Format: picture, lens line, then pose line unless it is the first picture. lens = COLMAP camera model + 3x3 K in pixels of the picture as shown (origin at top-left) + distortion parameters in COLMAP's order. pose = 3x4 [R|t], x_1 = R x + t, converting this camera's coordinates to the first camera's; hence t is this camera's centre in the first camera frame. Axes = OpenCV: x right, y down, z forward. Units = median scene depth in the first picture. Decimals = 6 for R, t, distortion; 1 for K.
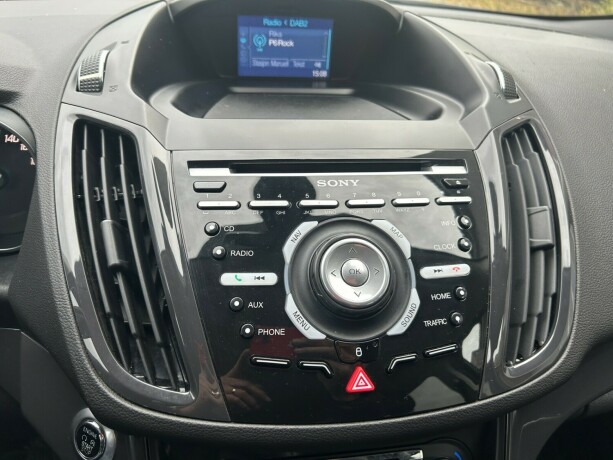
lens RADIAL K [[465.3, 0, 297.8], [0, 465.3, 224.3], [0, 0, 1]] dist [0.023740, -0.036128]
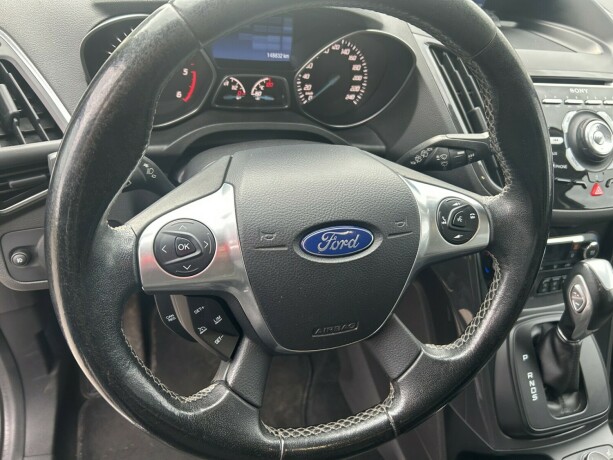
lens RADIAL K [[465.3, 0, 293.1], [0, 465.3, 216.9], [0, 0, 1]] dist [0.023740, -0.036128]
pose [[0.985316, -0.011908, 0.170327, -1.501791], [-0.022942, 0.979286, 0.201178, 0.061399], [-0.169195, -0.202131, 0.964633, -0.775481]]
